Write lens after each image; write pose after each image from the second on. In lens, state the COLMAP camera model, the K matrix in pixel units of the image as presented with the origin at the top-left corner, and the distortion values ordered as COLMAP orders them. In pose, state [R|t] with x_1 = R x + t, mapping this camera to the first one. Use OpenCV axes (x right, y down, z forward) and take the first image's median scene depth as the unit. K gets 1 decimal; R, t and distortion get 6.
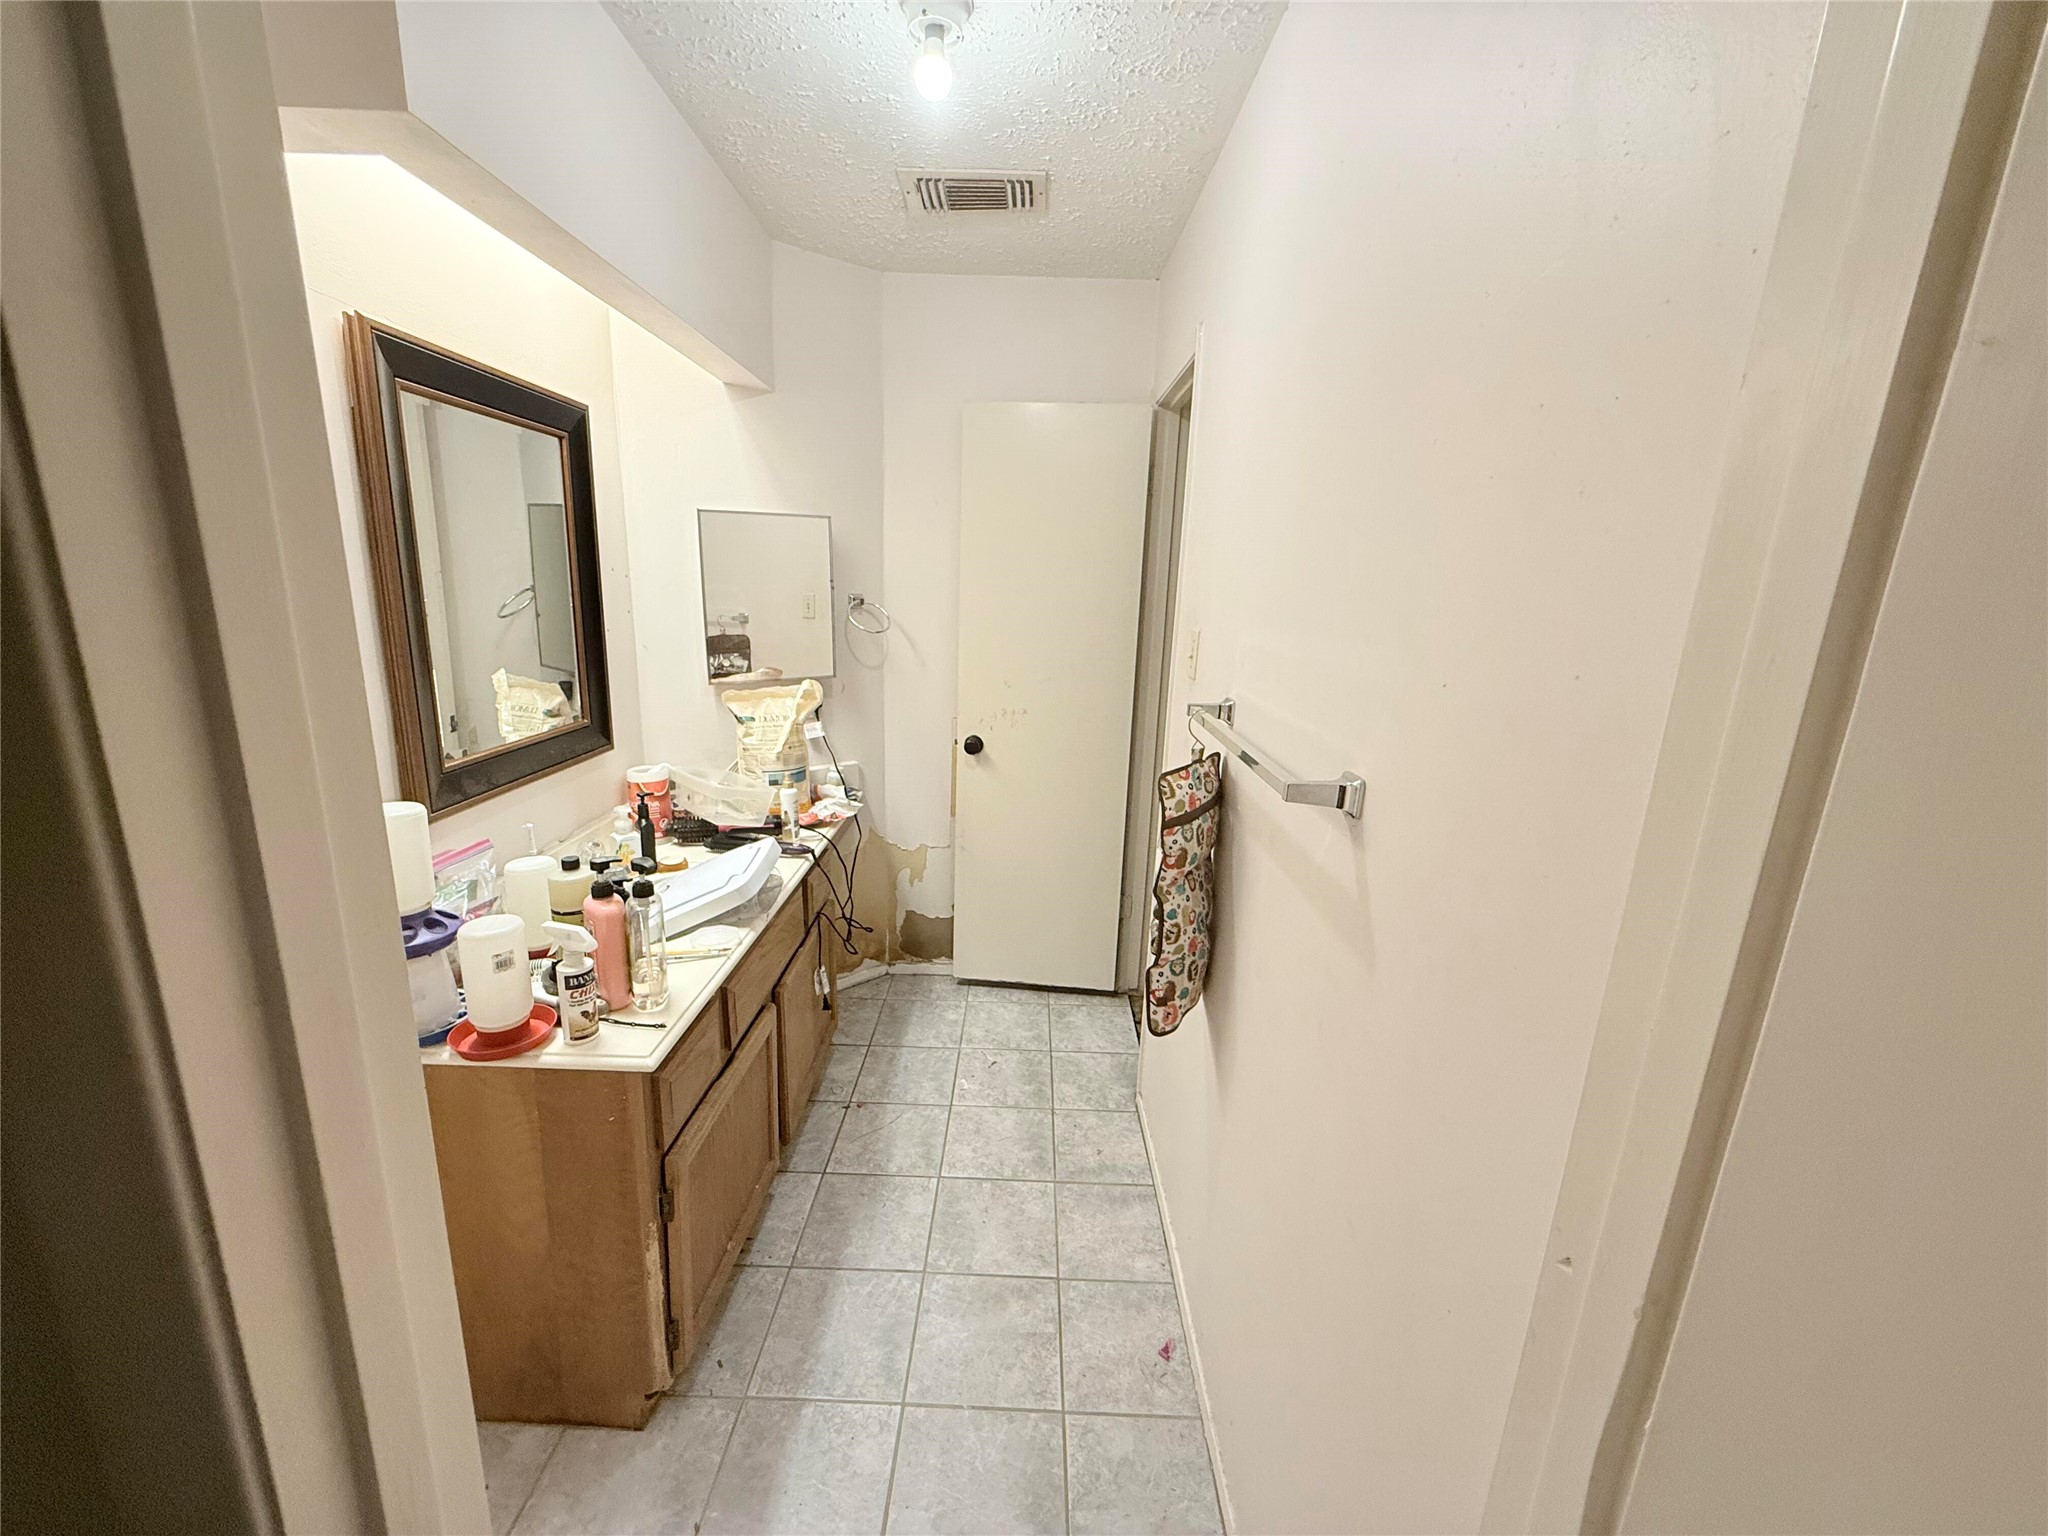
lens RADIAL K [[820.9, 0, 1017.5], [0, 820.9, 769.8], [0, 0, 1]] dist [0.000289, -0.000352]
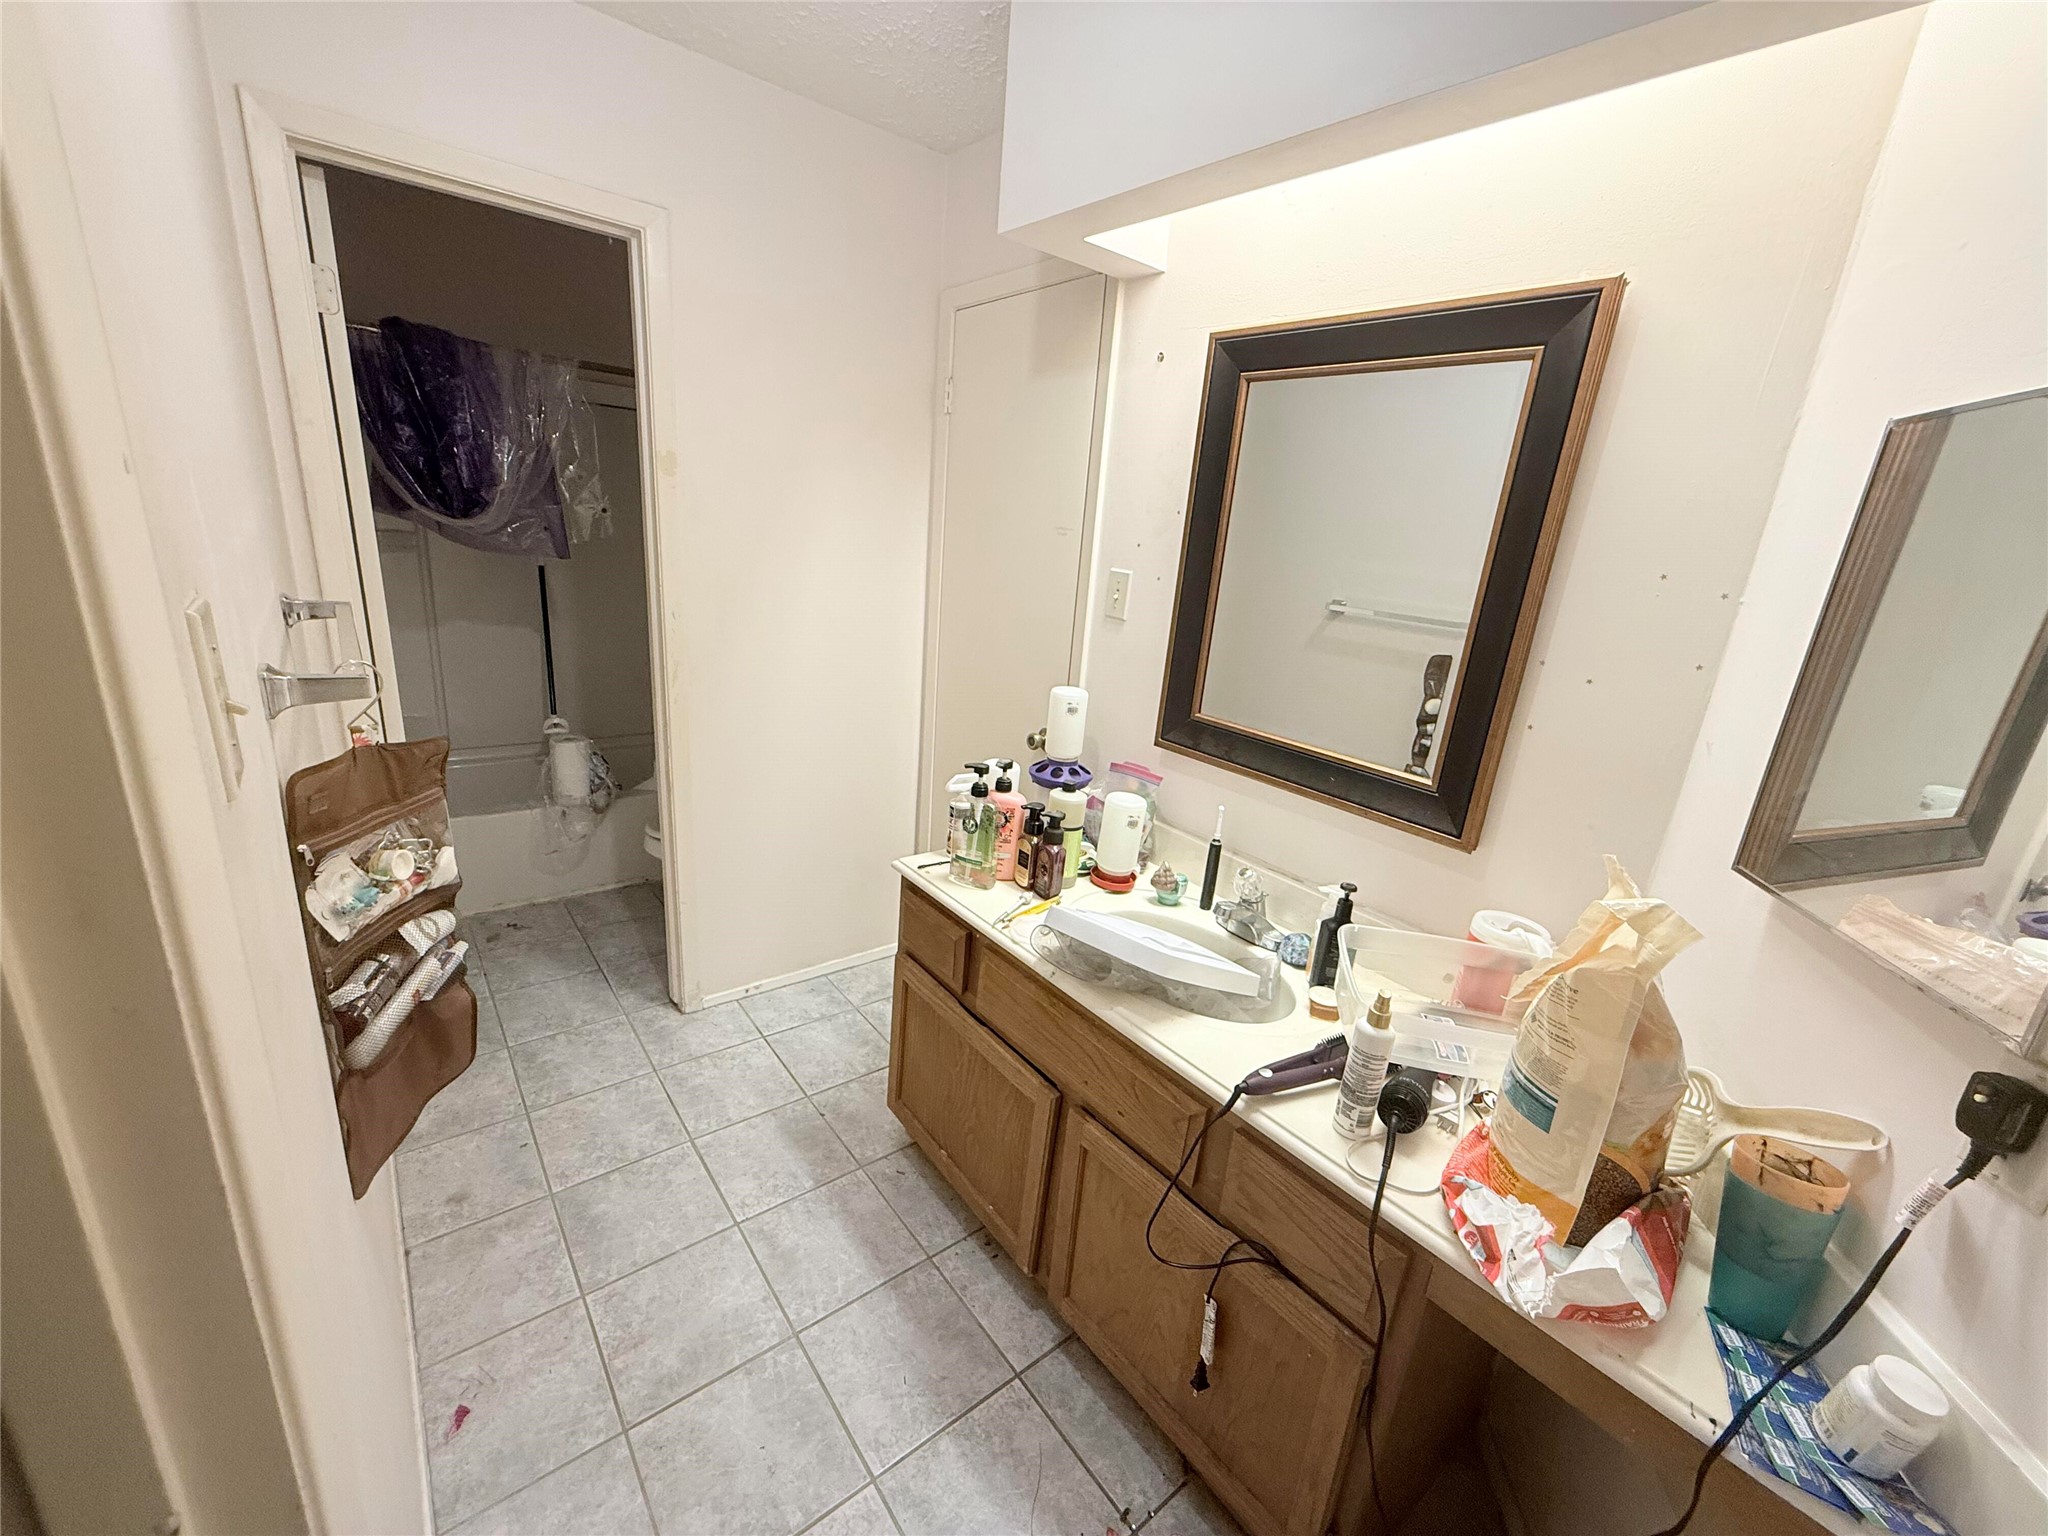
lens RADIAL K [[820.9, 0, 1017.5], [0, 820.9, 769.8], [0, 0, 1]] dist [0.000289, -0.000352]
pose [[-0.764111, 0.089444, -0.638853, 0.205485], [-0.255517, 0.867373, 0.427054, -0.320003], [0.592322, 0.489555, -0.639915, 1.429647]]
